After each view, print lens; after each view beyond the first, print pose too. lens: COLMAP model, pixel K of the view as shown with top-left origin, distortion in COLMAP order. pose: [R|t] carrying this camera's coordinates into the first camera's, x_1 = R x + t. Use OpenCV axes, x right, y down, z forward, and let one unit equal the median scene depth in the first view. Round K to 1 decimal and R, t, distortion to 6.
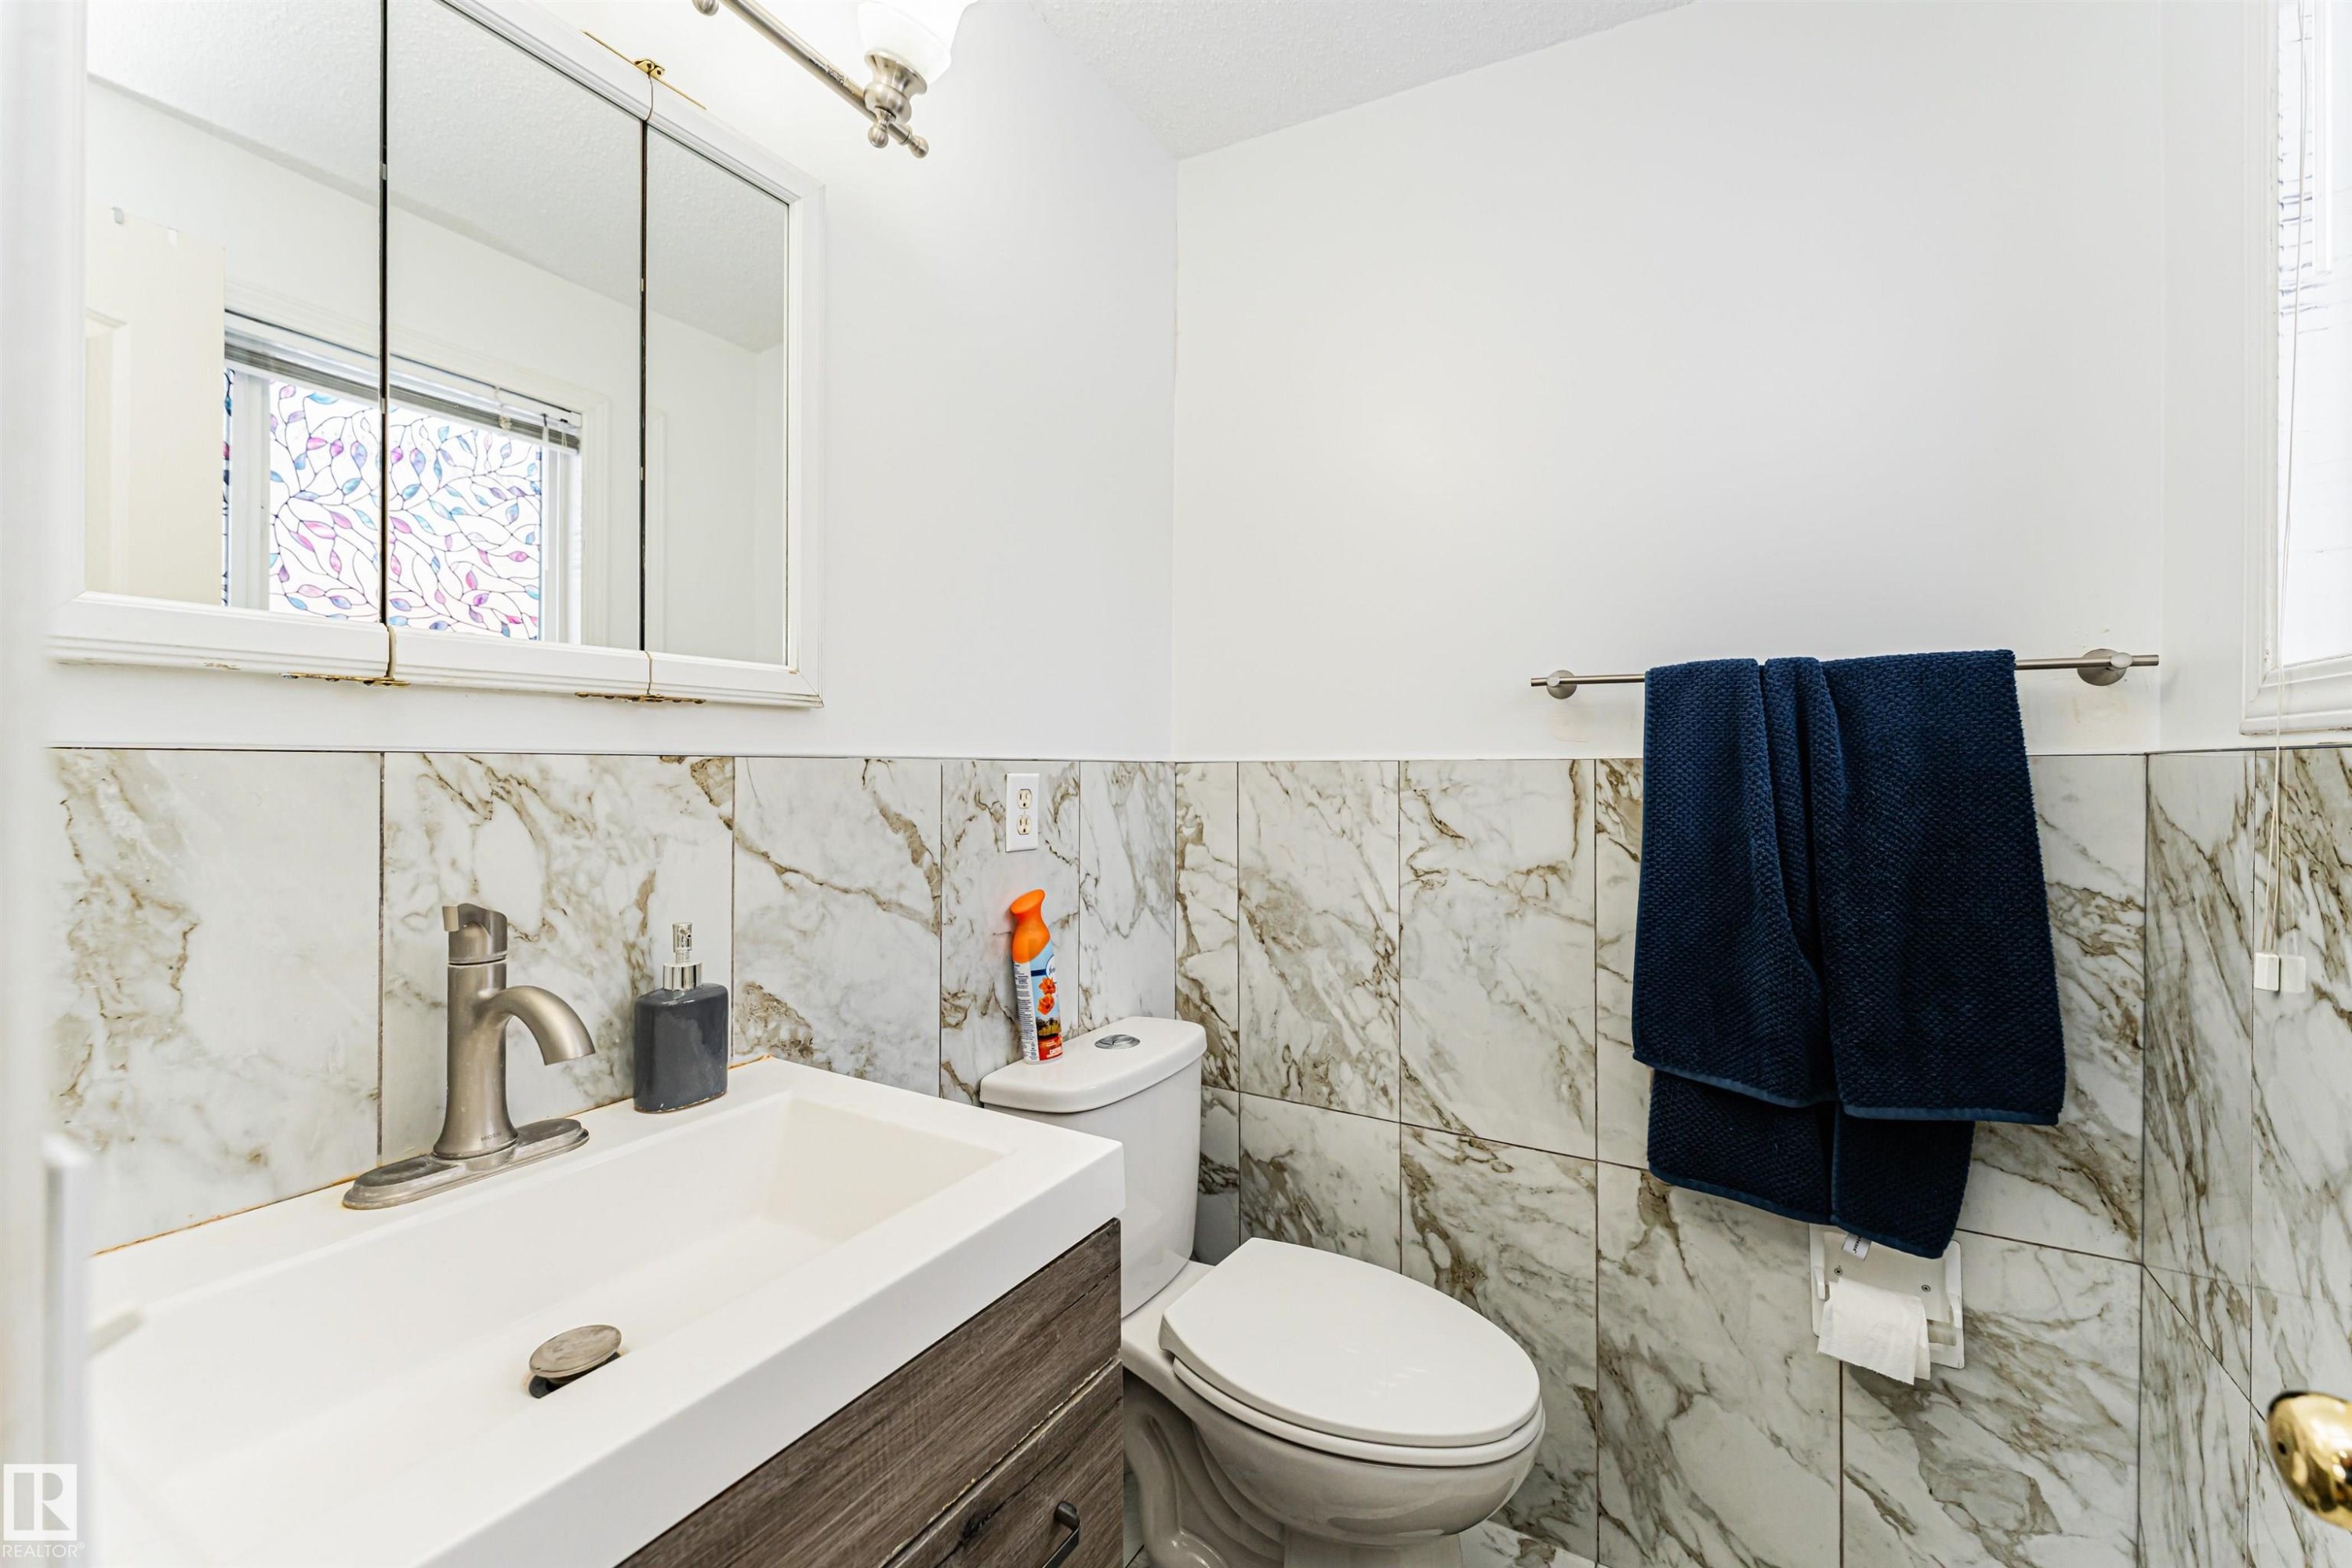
lens RADIAL K [[945.8, 0, 1174.5], [0, 945.8, 780.3], [0, 0, 1]] dist [0.002968, 0.000248]
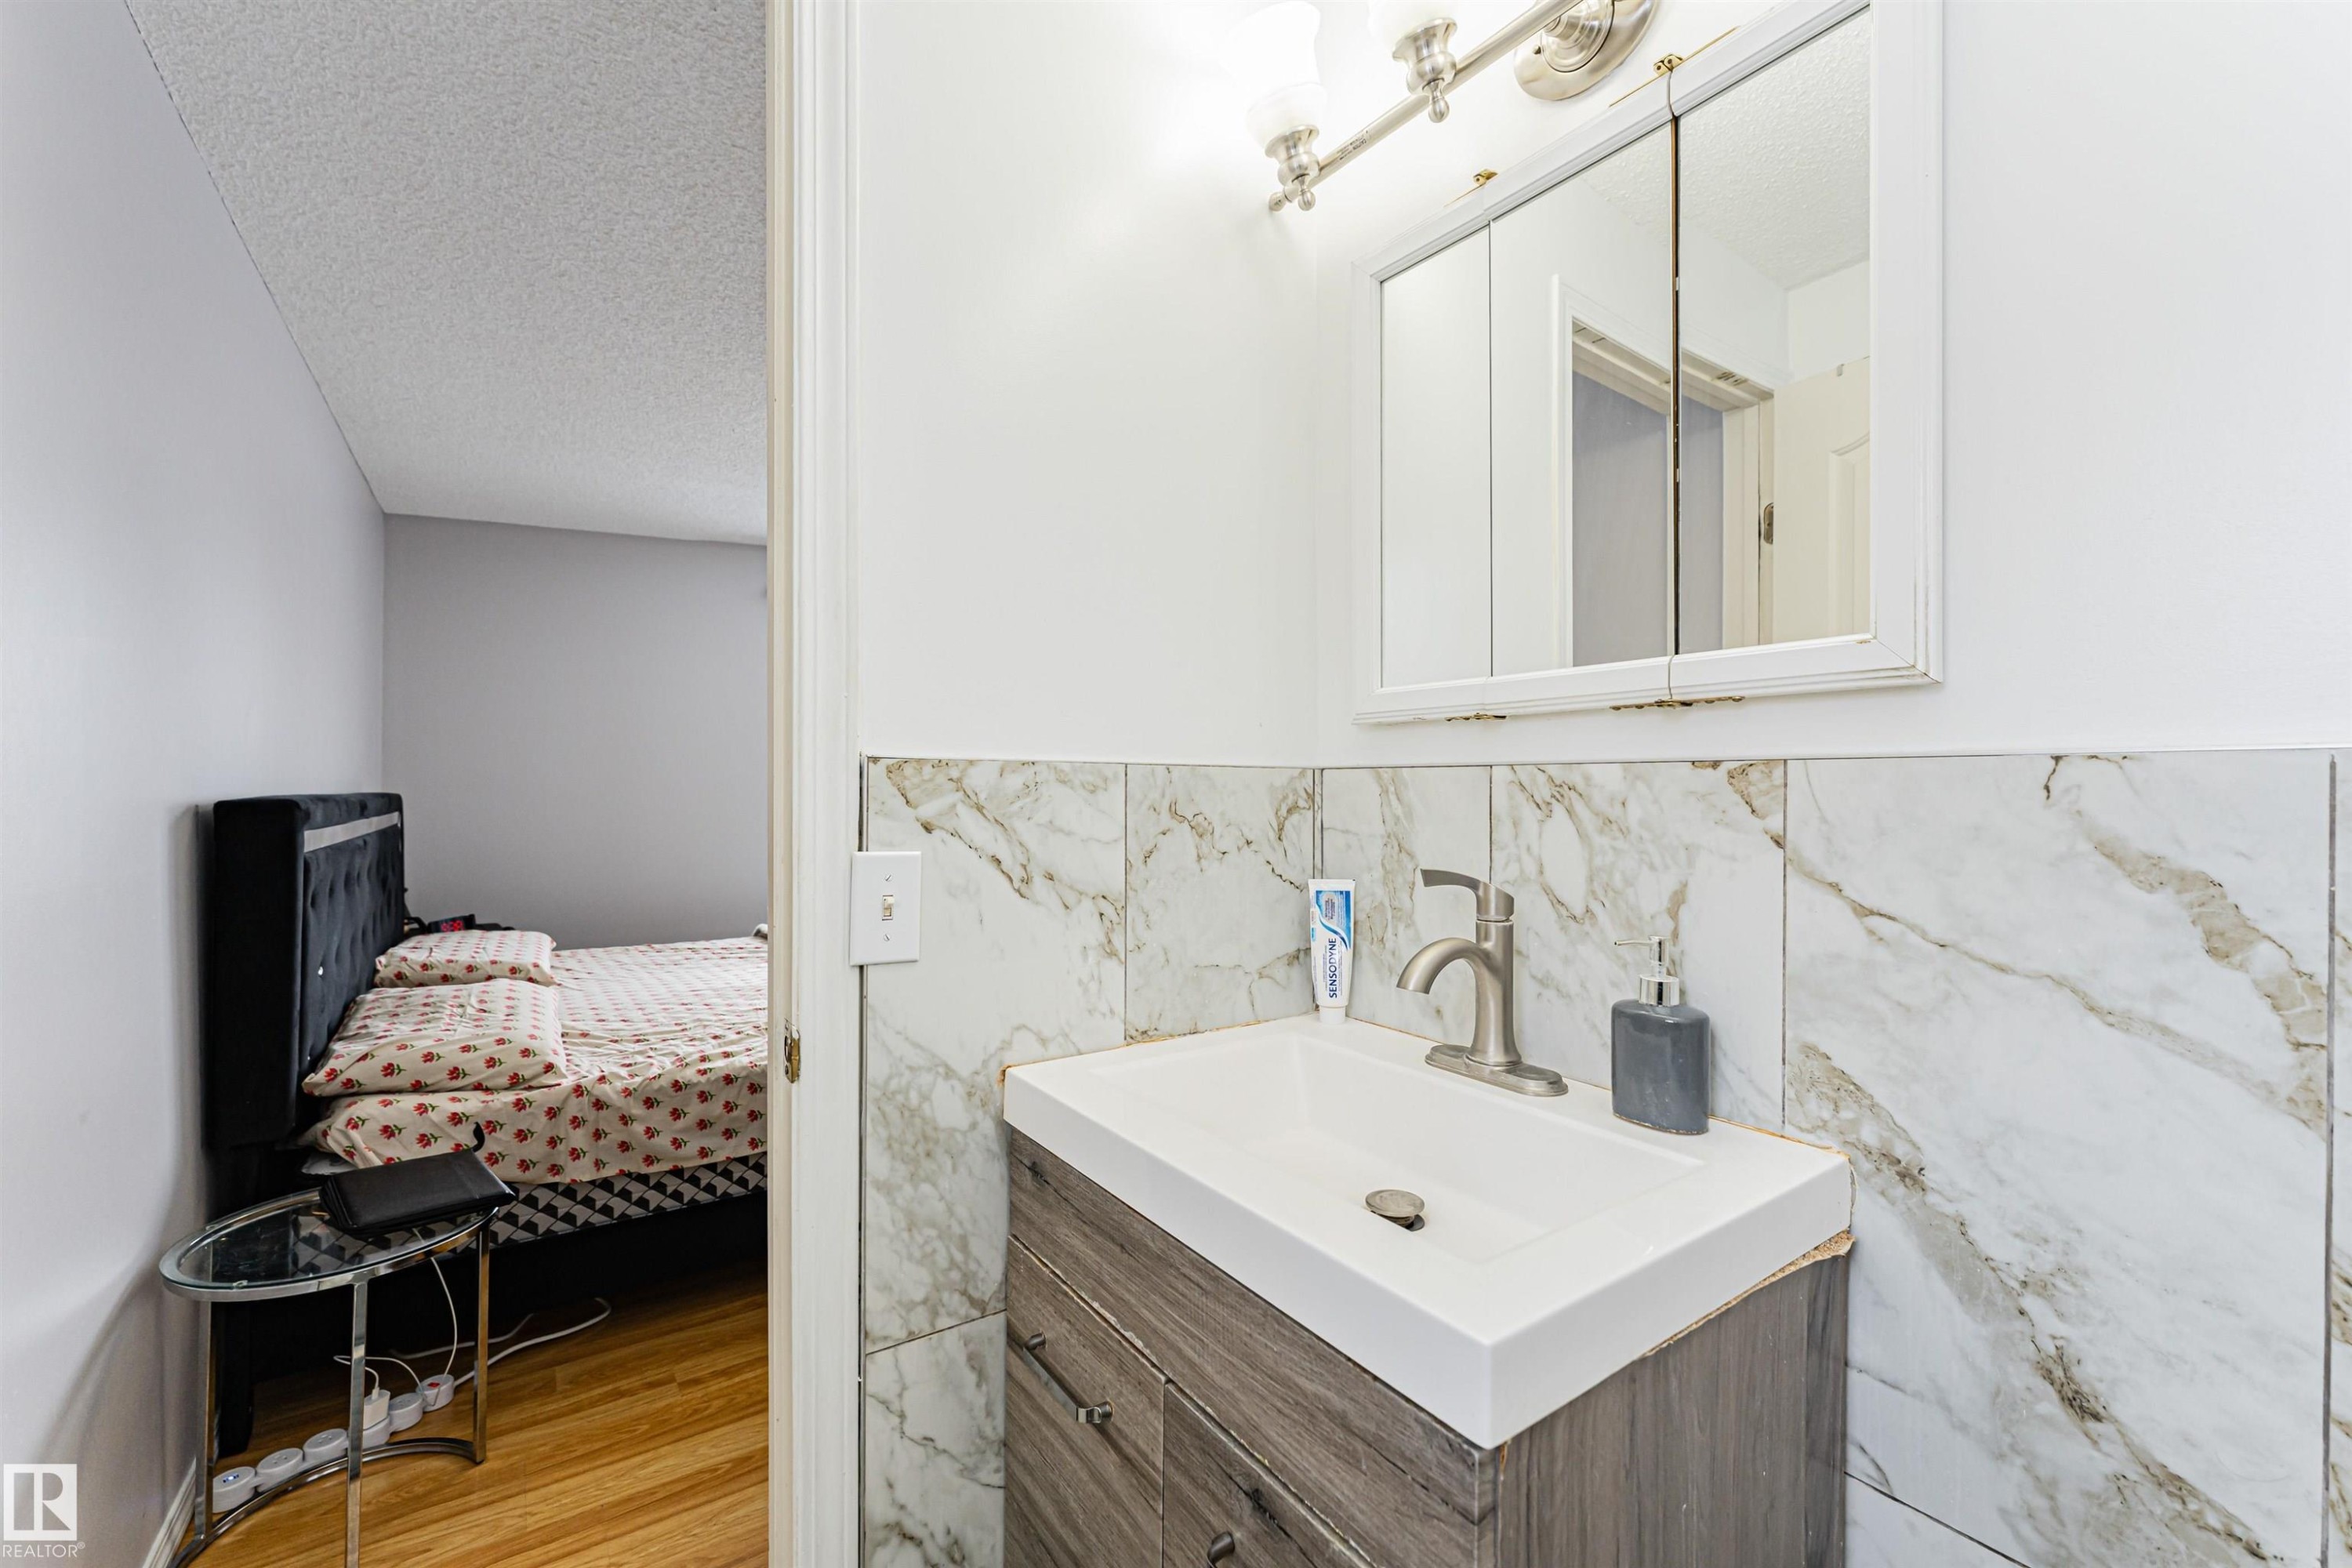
lens RADIAL K [[945.8, 0, 1168.1], [0, 945.8, 770.4], [0, 0, 1]] dist [0.002968, 0.000248]
pose [[-0.405526, -0.005822, -0.914065, 0.603359], [-0.002770, 0.999983, -0.005140, -0.011981], [0.914079, 0.000447, -0.405536, 1.008084]]
